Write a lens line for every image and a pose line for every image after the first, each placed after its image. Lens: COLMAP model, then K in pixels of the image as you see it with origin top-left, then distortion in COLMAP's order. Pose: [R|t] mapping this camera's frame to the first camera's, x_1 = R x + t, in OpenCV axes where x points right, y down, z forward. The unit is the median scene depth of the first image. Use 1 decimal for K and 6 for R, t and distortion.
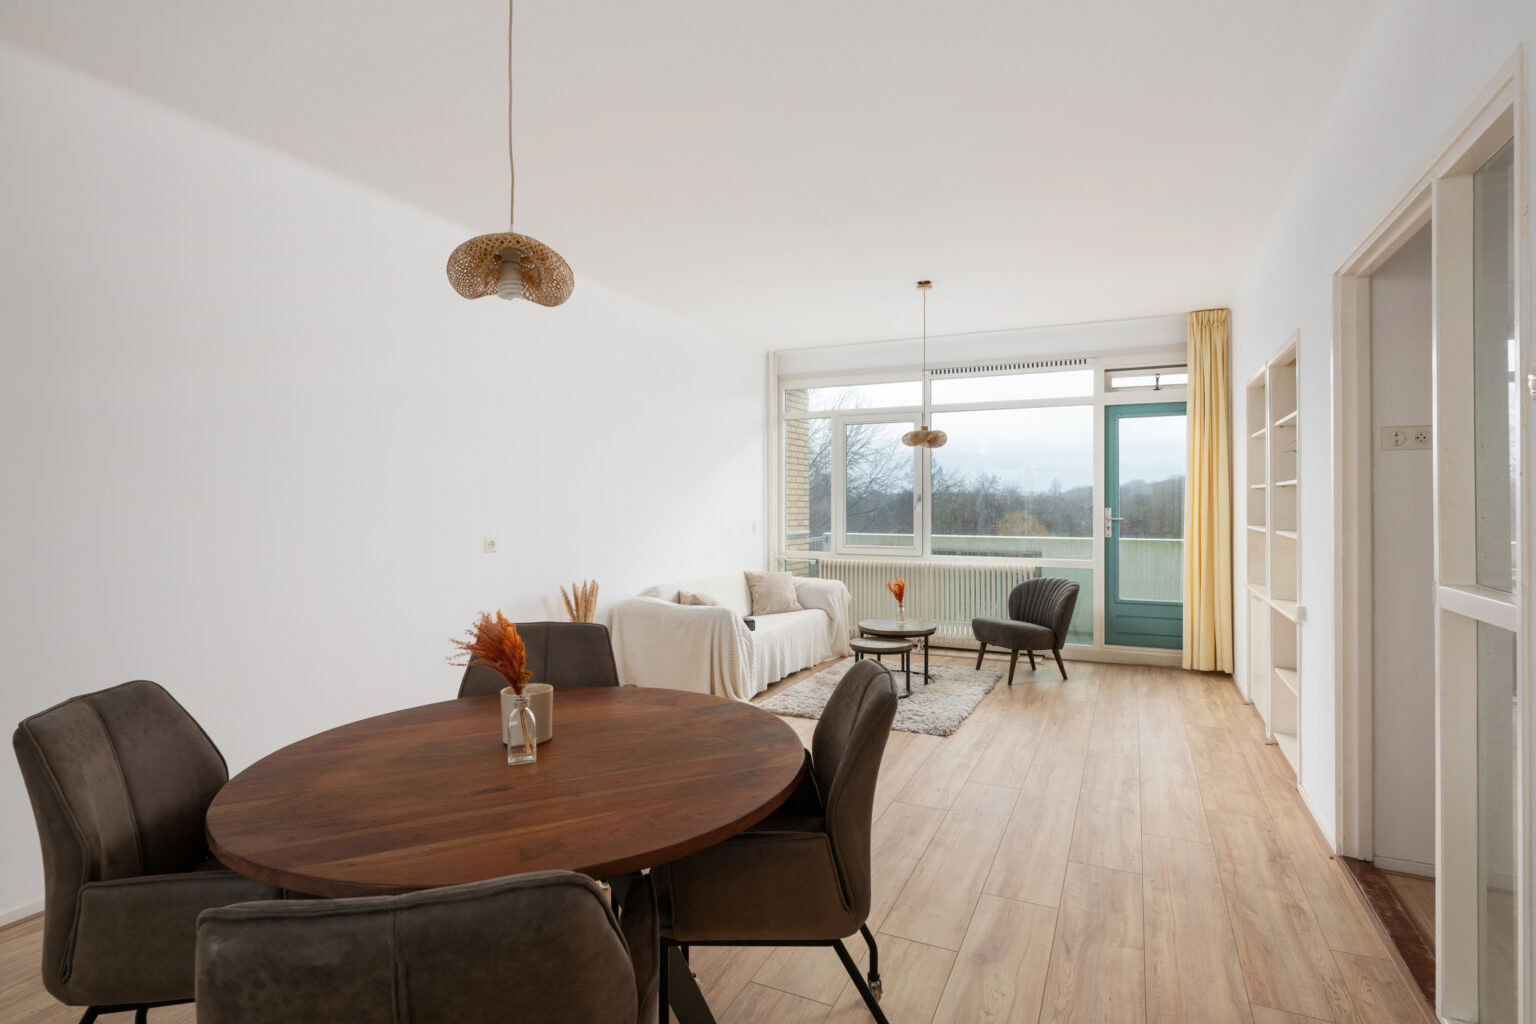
lens RADIAL K [[761.1, 0, 766.6], [0, 761.1, 504.0], [0, 0, 1]] dist [0.000455, -0.000206]
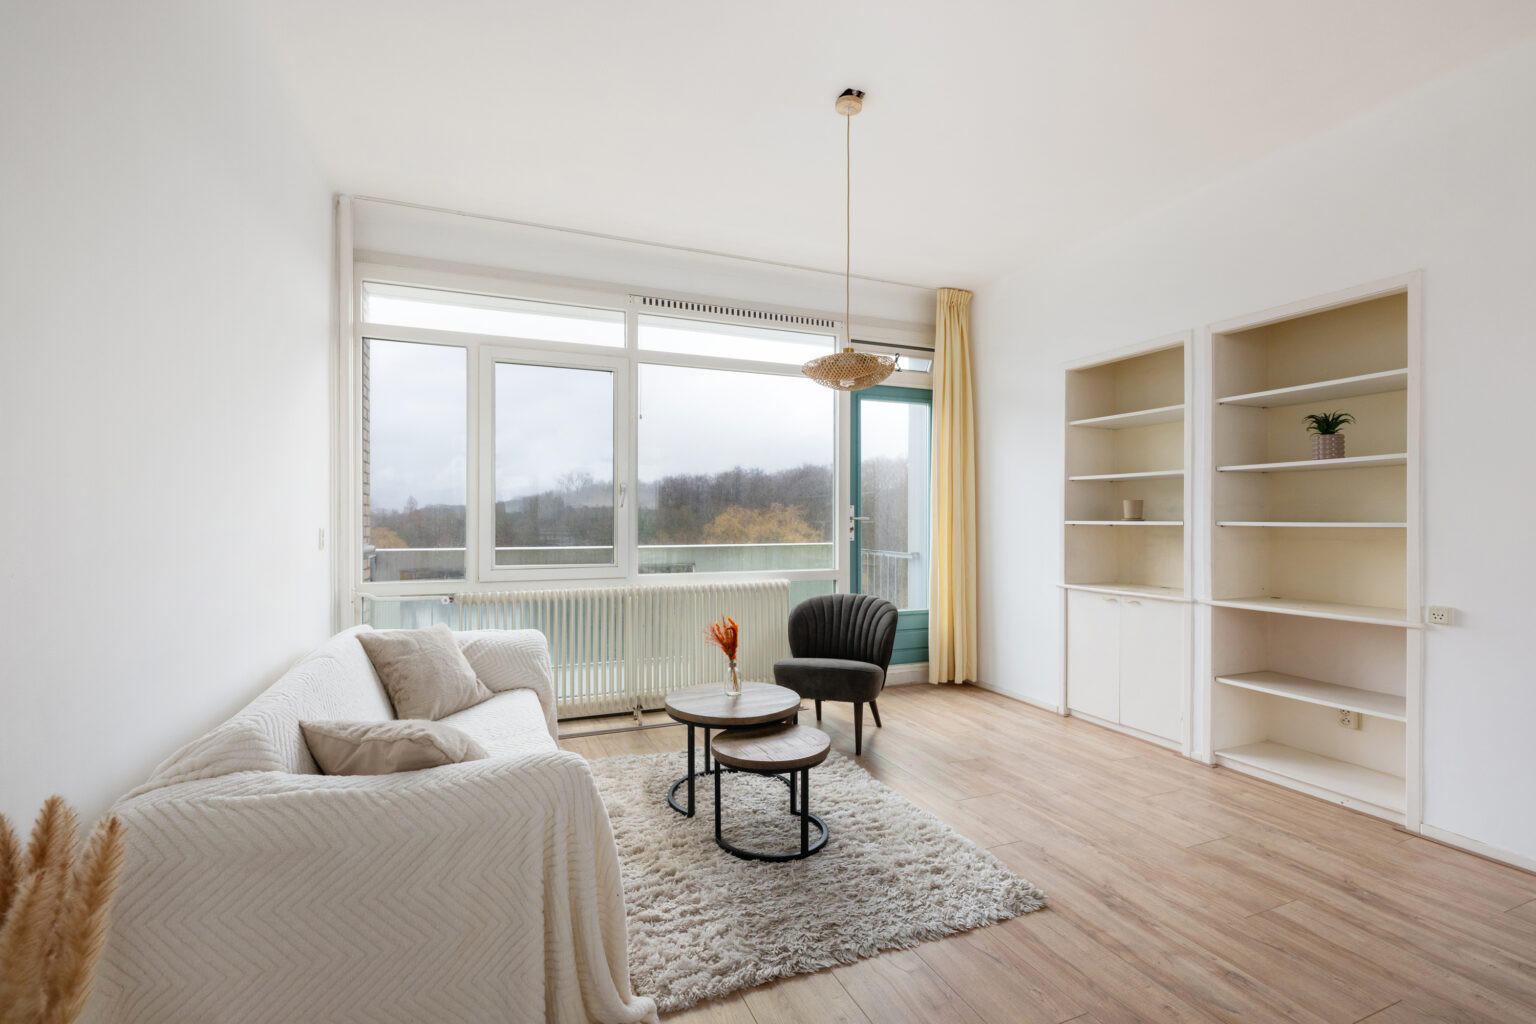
lens RADIAL K [[675.9, 0, 775.0], [0, 675.9, 515.4], [0, 0, 1]] dist [-0.001403, -0.000219]
pose [[0.659477, 0.007404, 0.751688, -0.167919], [0.000110, 0.999951, -0.009945, 0.022537], [-0.751725, 0.006641, 0.659444, 0.558984]]
